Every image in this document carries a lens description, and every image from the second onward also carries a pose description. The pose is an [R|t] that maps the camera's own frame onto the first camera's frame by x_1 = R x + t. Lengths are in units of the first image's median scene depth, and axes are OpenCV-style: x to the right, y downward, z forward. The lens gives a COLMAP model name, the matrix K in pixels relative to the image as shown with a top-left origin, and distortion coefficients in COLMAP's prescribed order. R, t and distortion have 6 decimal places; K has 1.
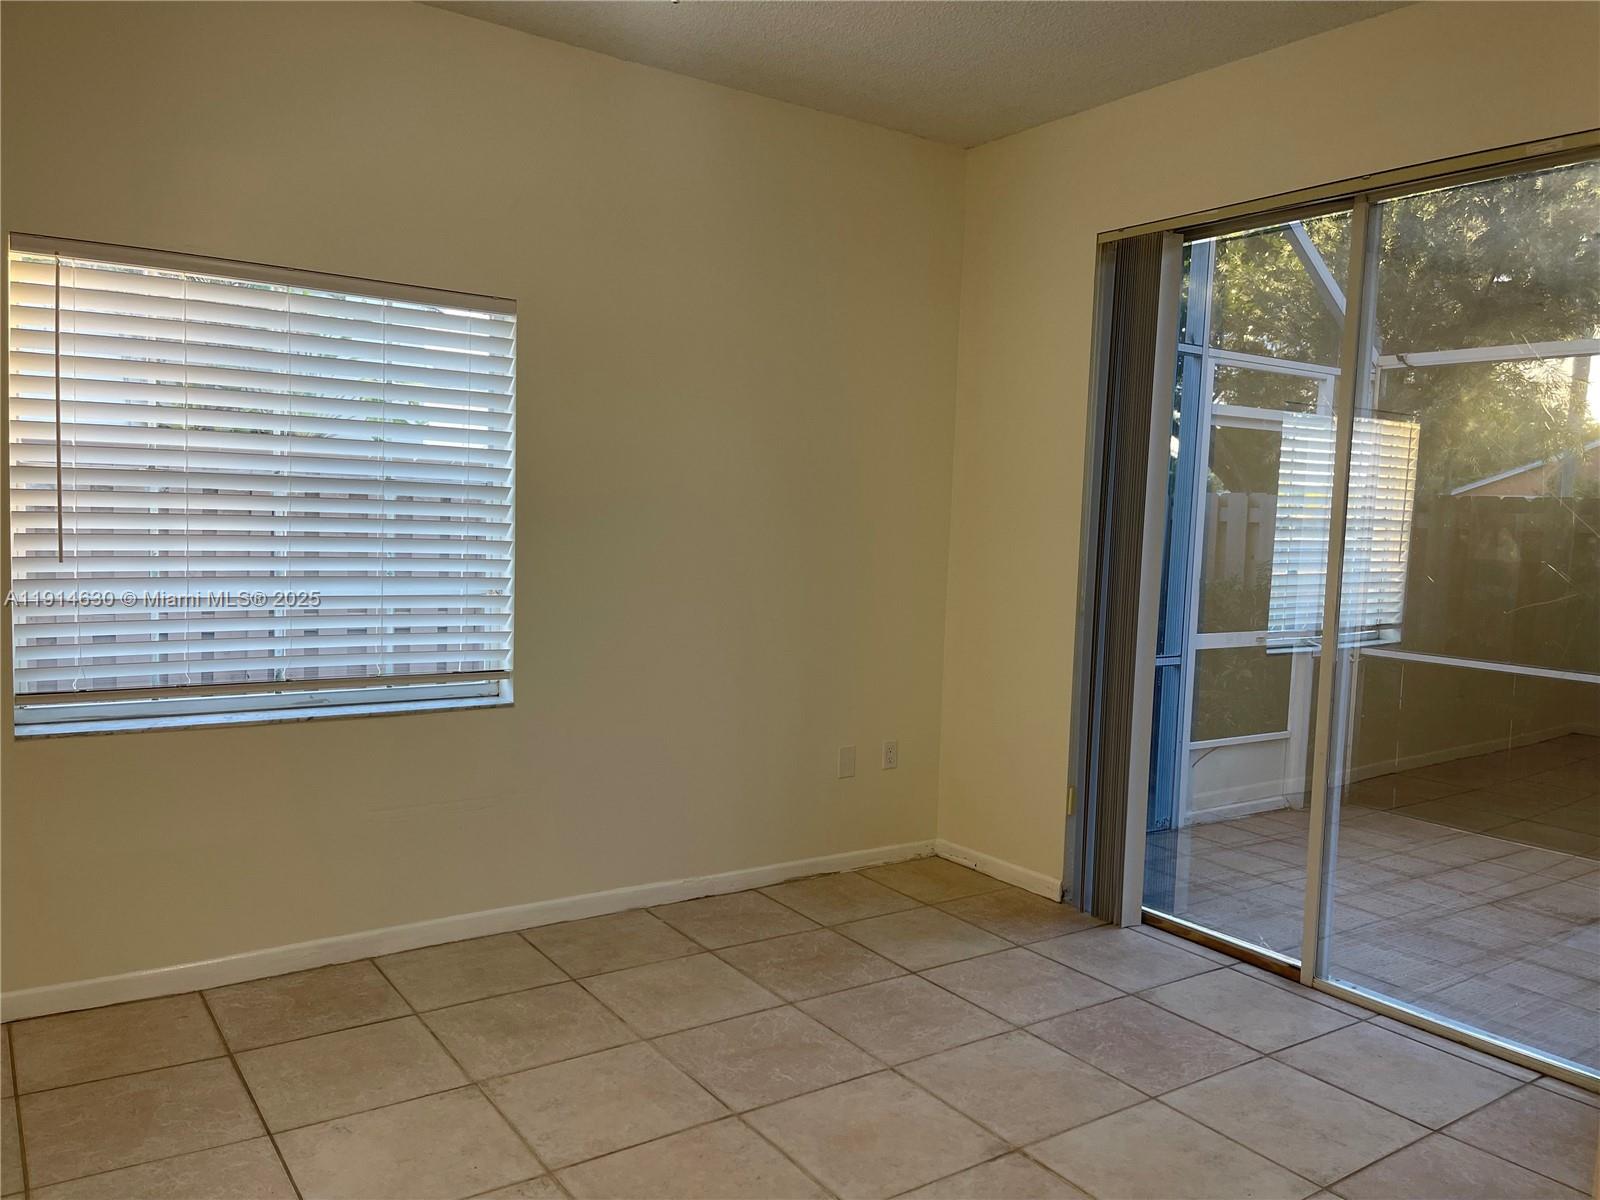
lens RADIAL K [[1213.2, 0, 826.3], [0, 1213.2, 614.0], [0, 0, 1]] dist [0.093492, -0.130945]
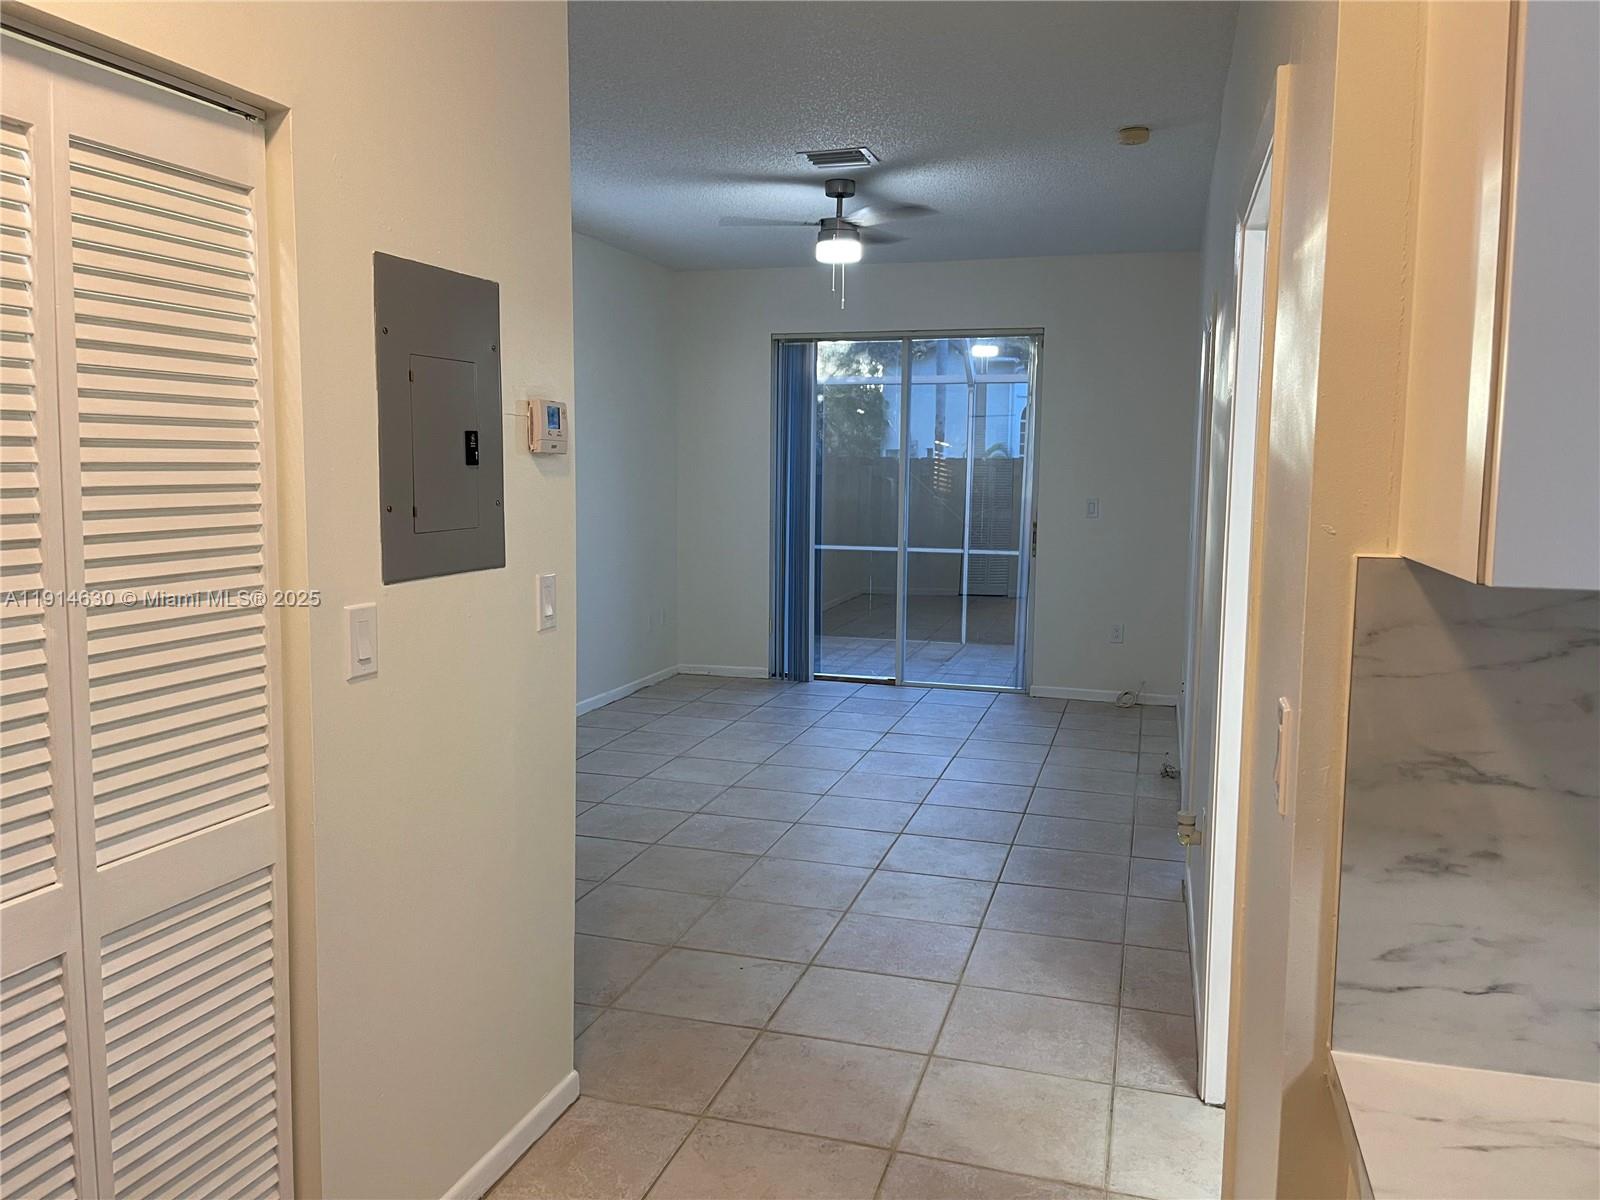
lens RADIAL K [[1203.6, 0, 774.1], [0, 1203.6, 599.0], [0, 0, 1]] dist [0.063217, -0.096321]
pose [[0.795654, -0.098535, 0.597683, -1.246958], [0.076217, 0.995125, 0.062594, -0.010106], [-0.600937, -0.004250, 0.799285, -0.705414]]
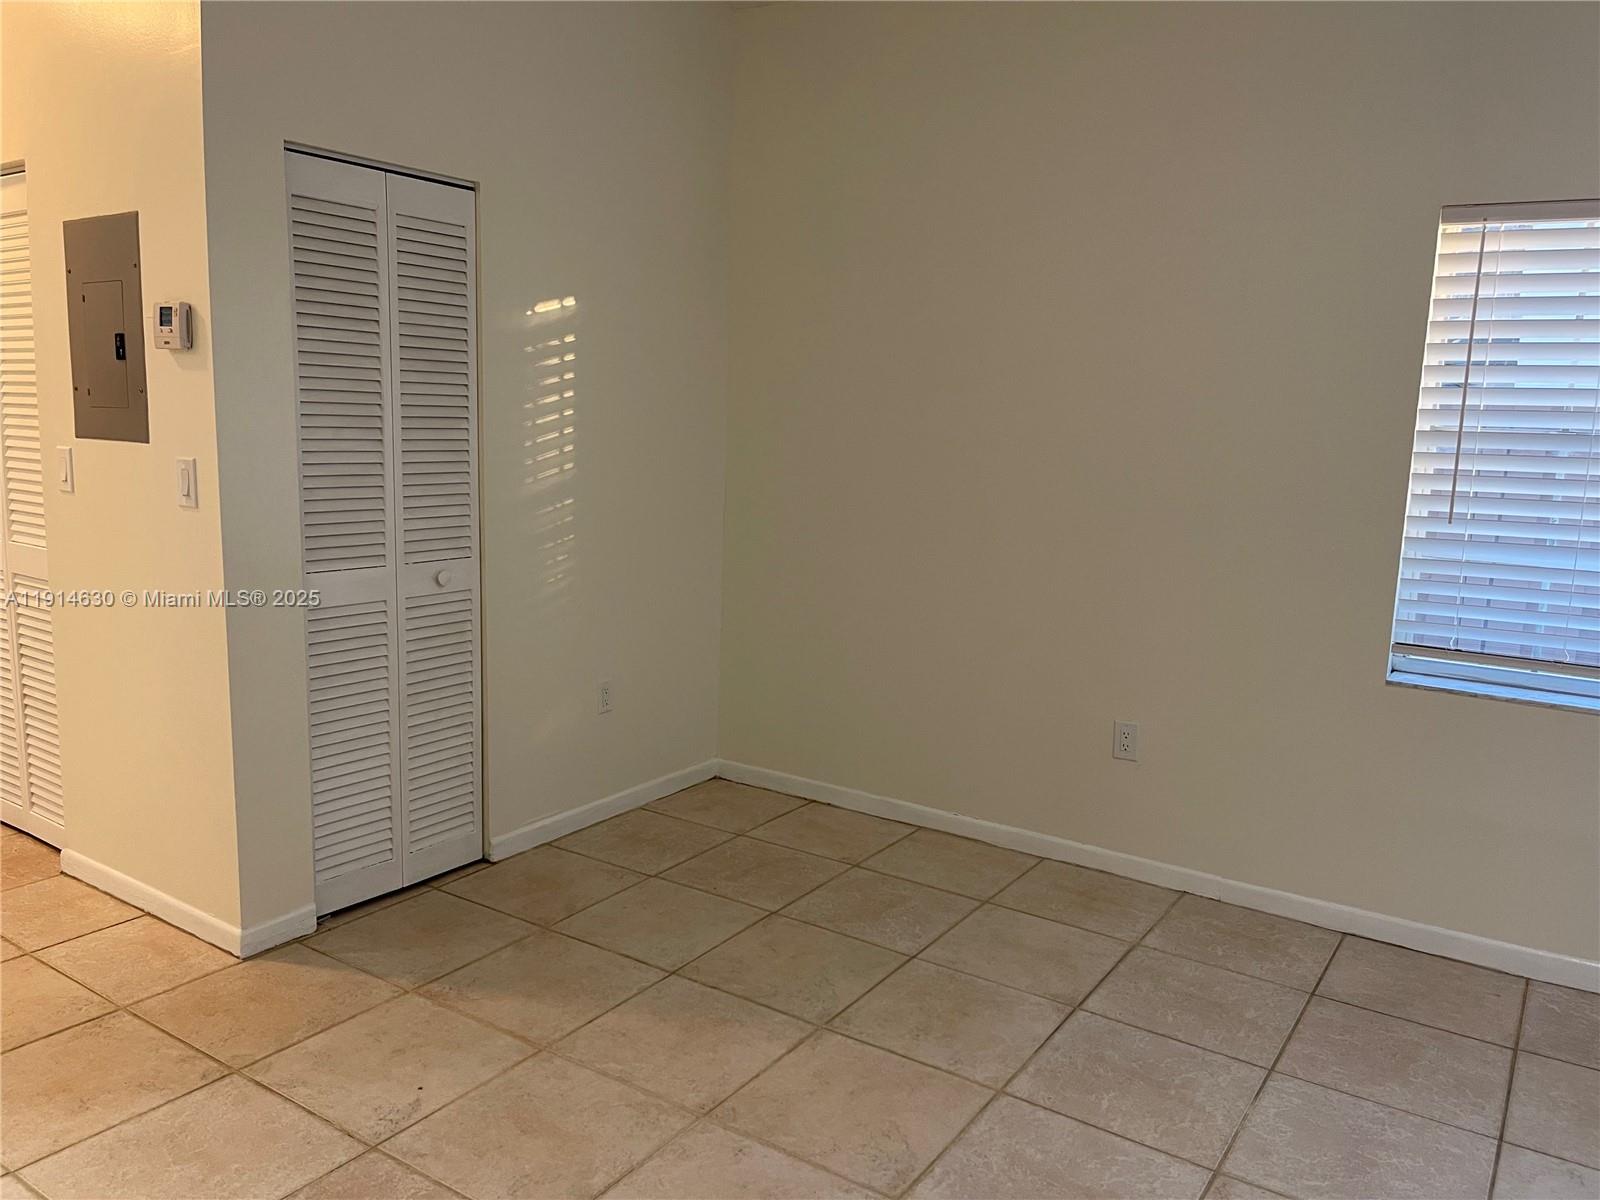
lens RADIAL K [[1213.2, 0, 826.3], [0, 1213.2, 614.0], [0, 0, 1]] dist [0.093492, -0.130945]
pose [[0.368640, 0.124041, -0.921259, 0.143367], [-0.103693, 0.990359, 0.091852, -0.006724], [0.923771, 0.061668, 0.377948, 0.120987]]
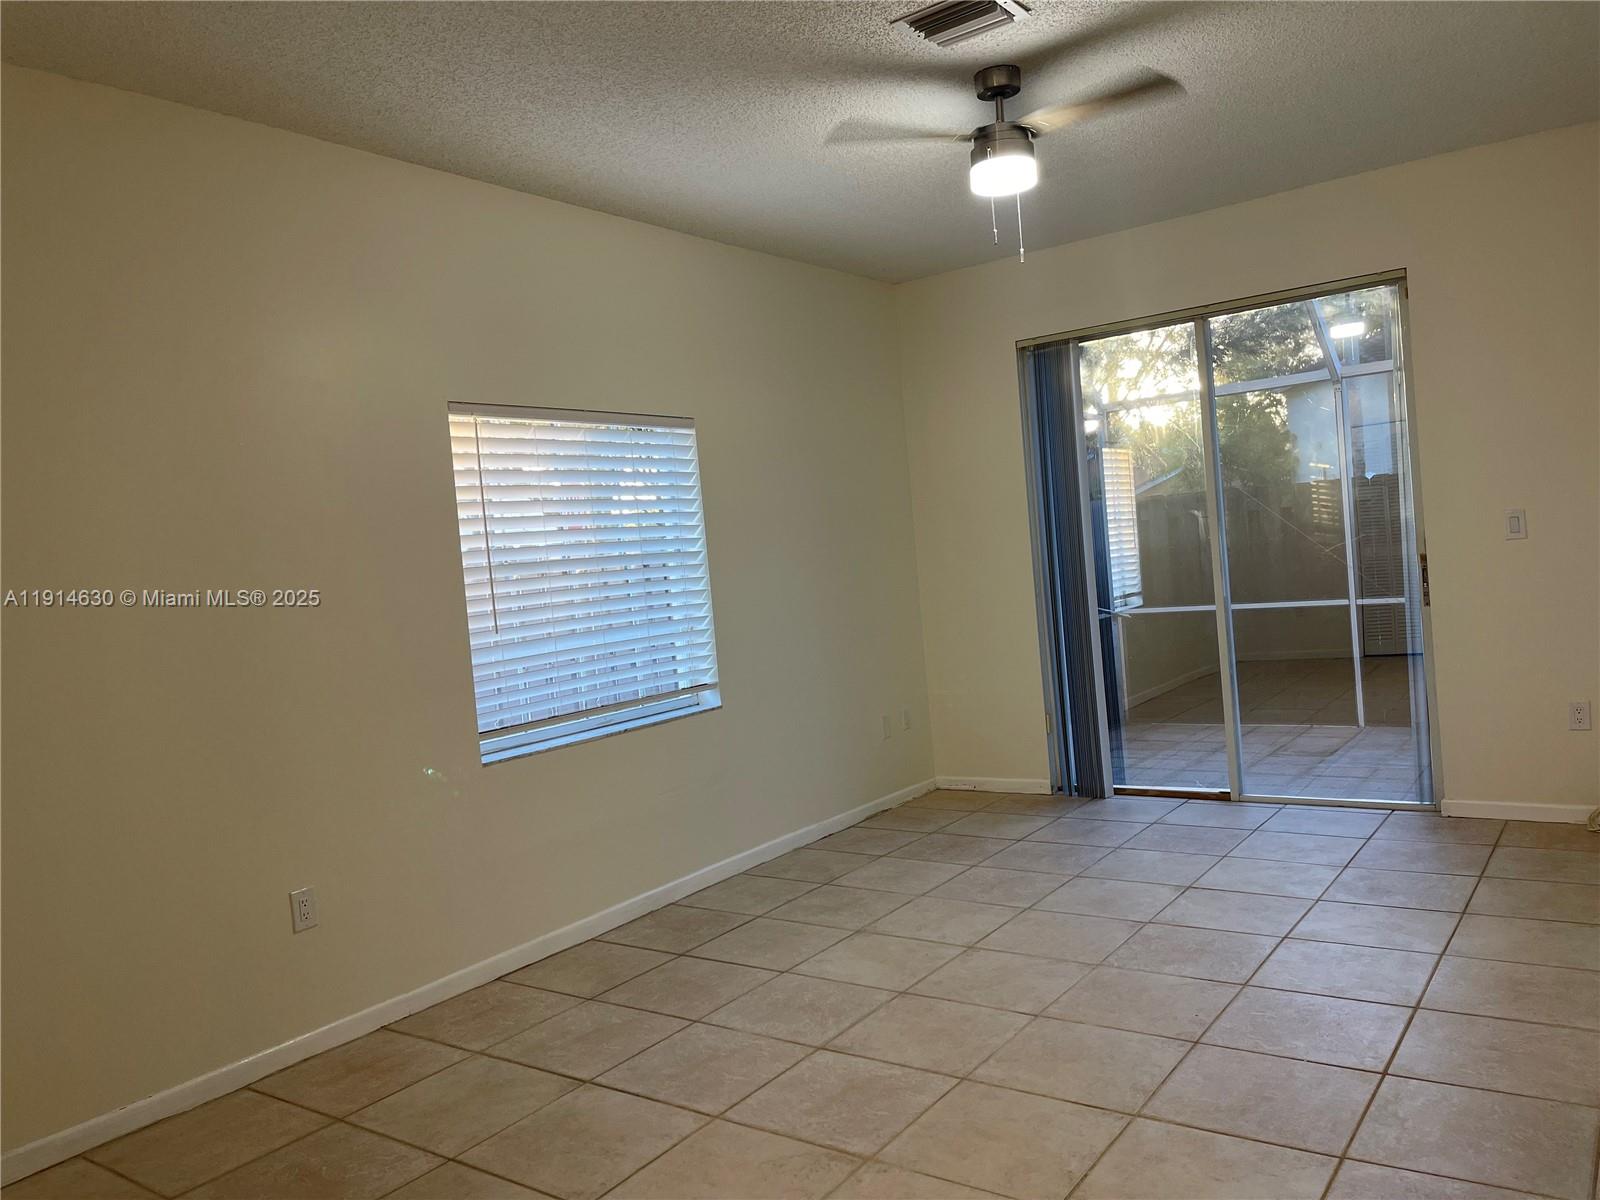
lens RADIAL K [[1203.6, 0, 774.1], [0, 1203.6, 599.0], [0, 0, 1]] dist [0.063217, -0.096321]
pose [[0.941577, -0.132534, 0.309626, -0.710606], [0.151855, 0.987631, -0.039041, 0.019235], [-0.300622, 0.083779, 0.950057, -0.372143]]
